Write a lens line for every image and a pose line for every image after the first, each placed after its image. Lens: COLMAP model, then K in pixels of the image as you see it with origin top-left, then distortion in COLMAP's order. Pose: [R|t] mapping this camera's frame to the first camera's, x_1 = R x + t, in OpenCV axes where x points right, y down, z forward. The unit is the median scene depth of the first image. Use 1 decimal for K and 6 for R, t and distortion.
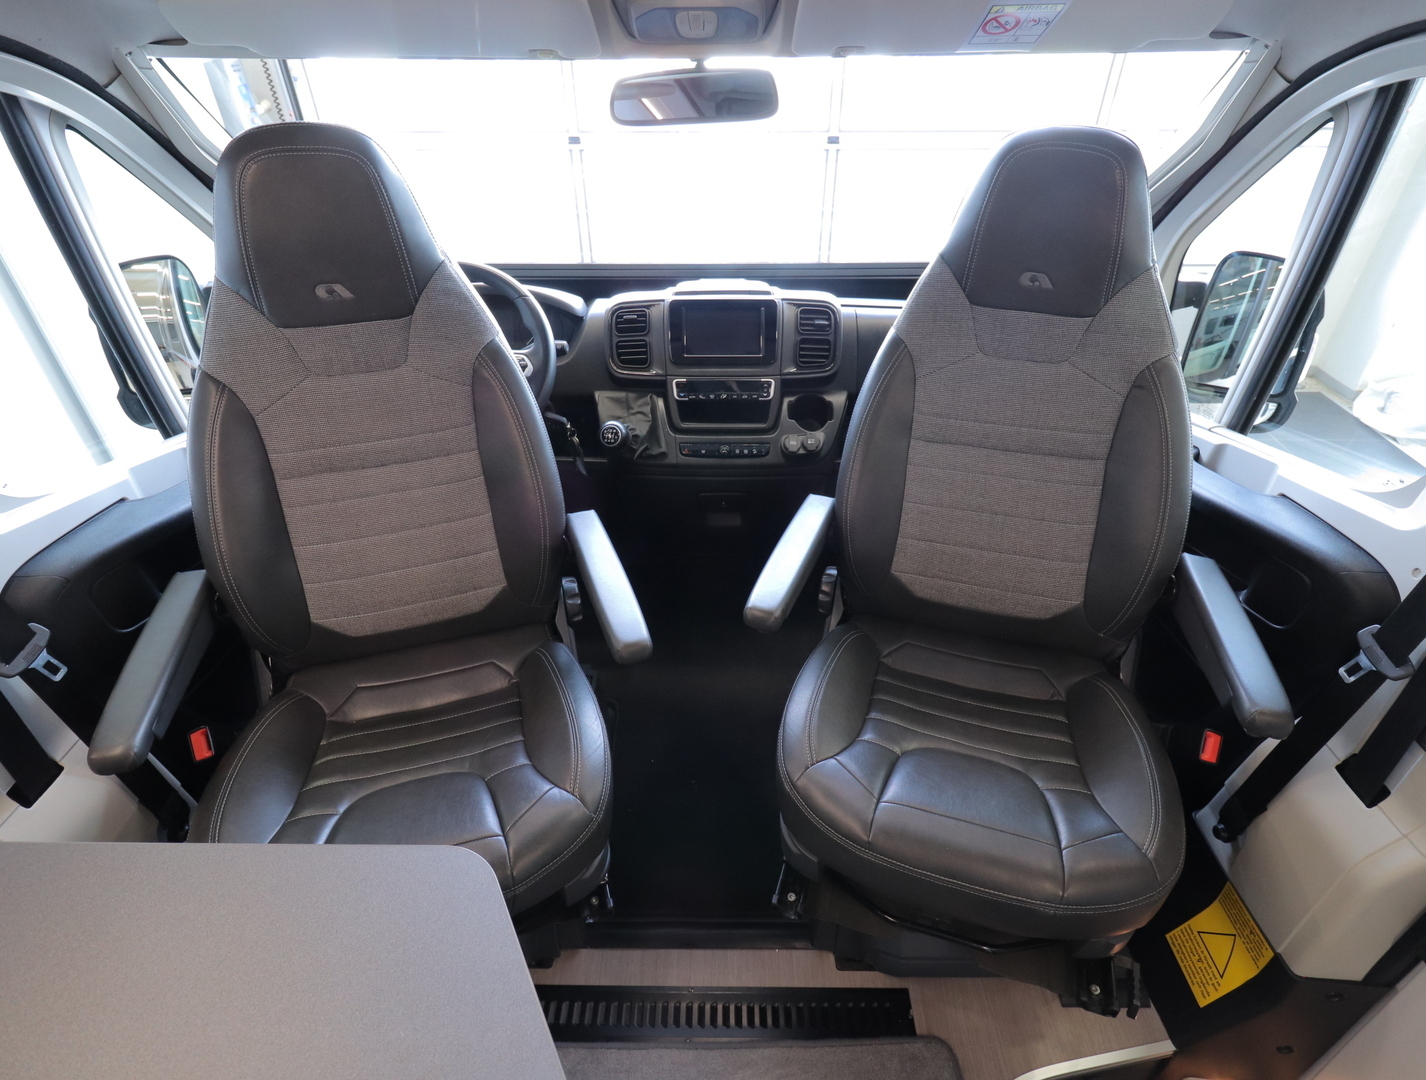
lens RADIAL K [[753.8, 0, 713.0], [0, 753.8, 540.0], [0, 0, 1]] dist [-0.002262, -0.001061]
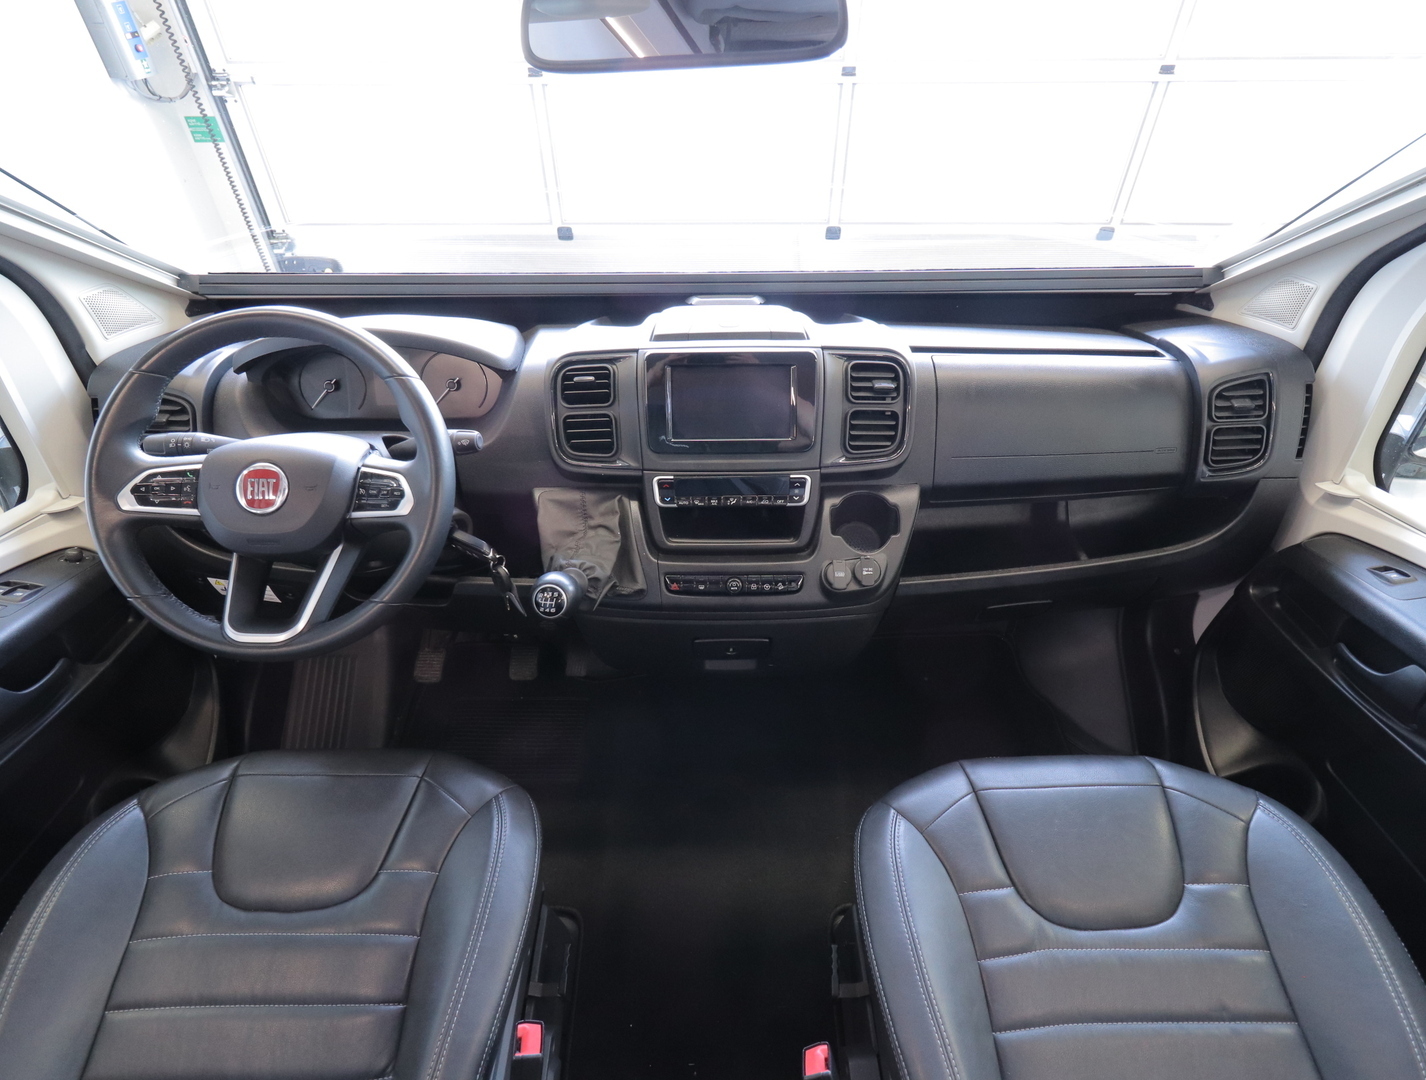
lens RADIAL K [[753.8, 0, 713.0], [0, 753.8, 540.0], [0, 0, 1]] dist [-0.002262, -0.001061]
pose [[0.999890, -0.009215, 0.011652, -0.010042], [0.008321, 0.997179, 0.074597, -0.205364], [-0.012307, -0.074492, 0.997146, 0.353356]]
